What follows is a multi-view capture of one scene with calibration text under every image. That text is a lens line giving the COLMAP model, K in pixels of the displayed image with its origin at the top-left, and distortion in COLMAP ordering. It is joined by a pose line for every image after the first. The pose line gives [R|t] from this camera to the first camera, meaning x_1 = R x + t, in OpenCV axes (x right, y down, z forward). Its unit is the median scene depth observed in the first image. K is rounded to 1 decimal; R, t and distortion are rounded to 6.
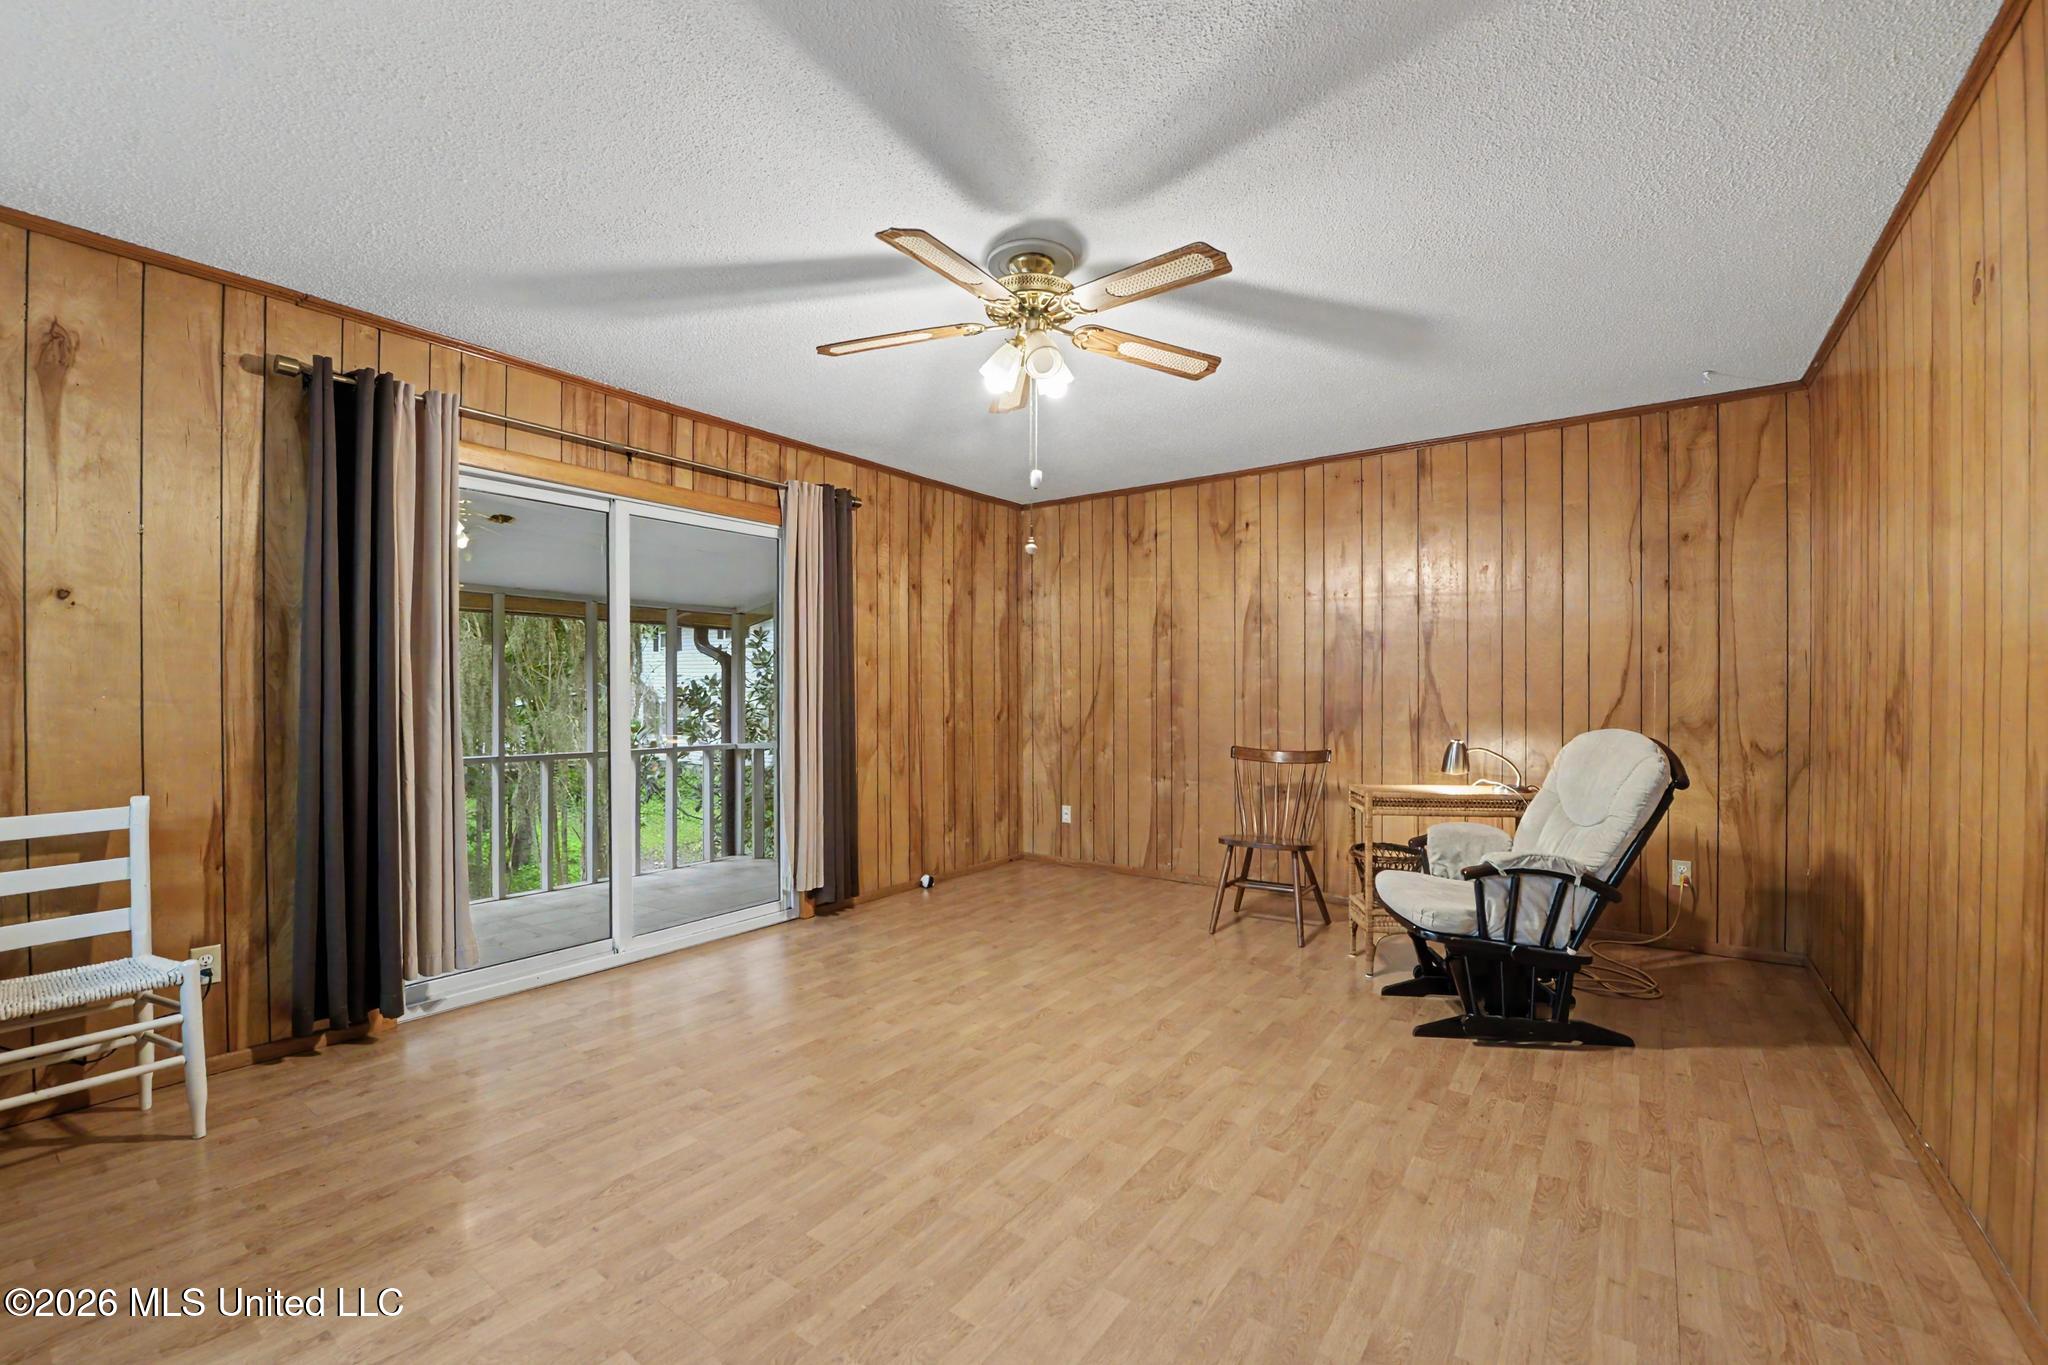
lens RADIAL K [[835.3, 0, 1030.2], [0, 835.3, 697.4], [0, 0, 1]] dist [-0.017999, -0.001685]
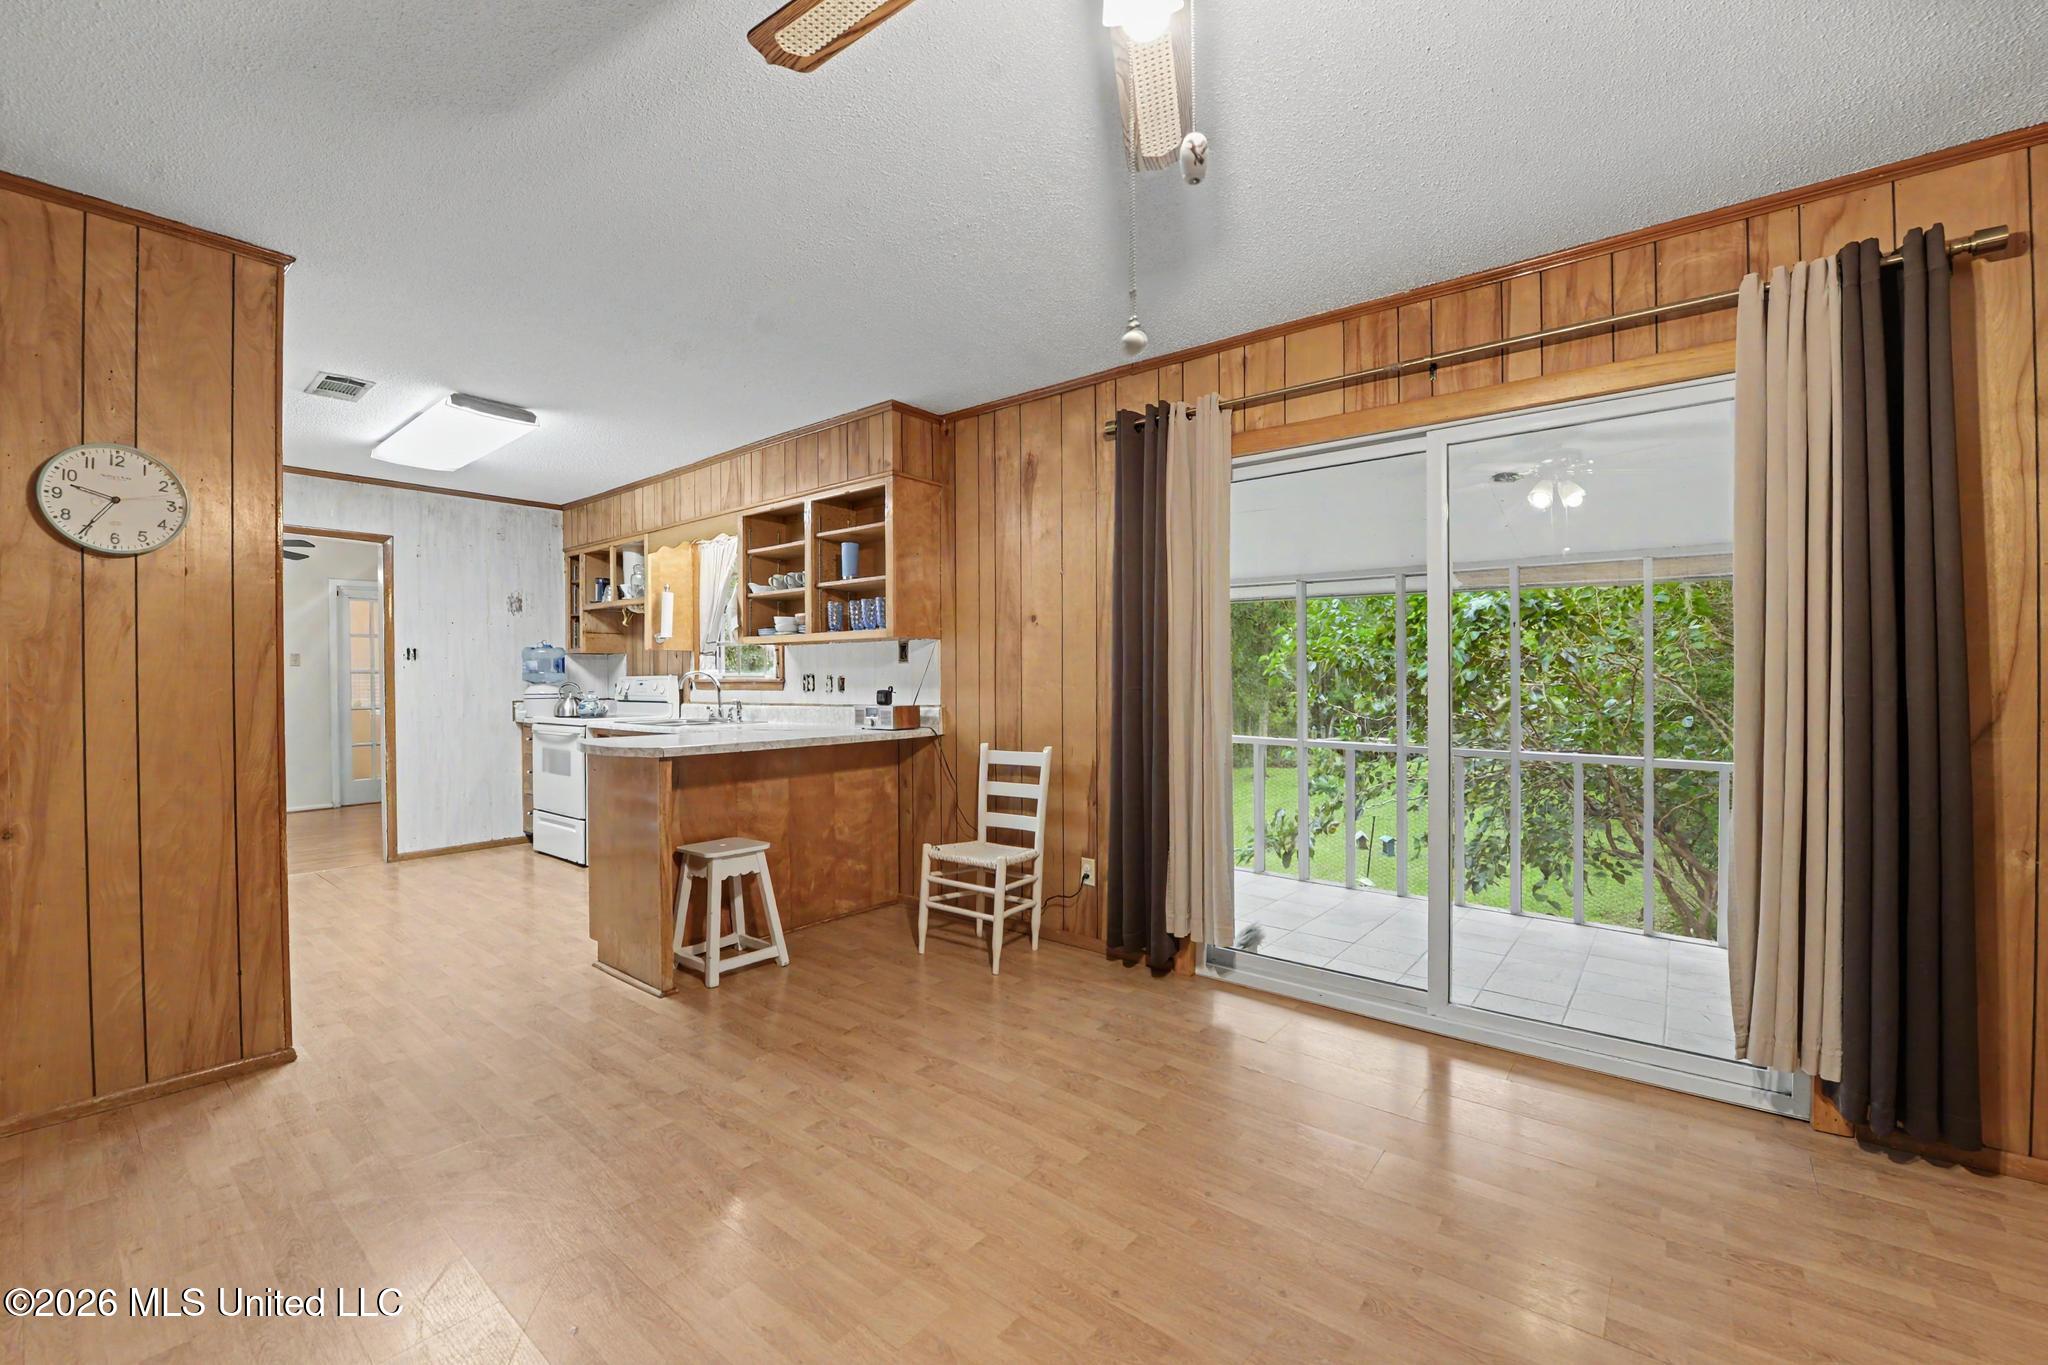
lens RADIAL K [[835.3, 0, 1034.5], [0, 835.3, 686.7], [0, 0, 1]] dist [-0.017999, -0.001685]
pose [[-0.056505, 0.013715, -0.998308, 0.245645], [-0.006292, 0.999881, 0.014093, -0.006709], [0.998383, 0.007078, -0.056412, 0.553744]]
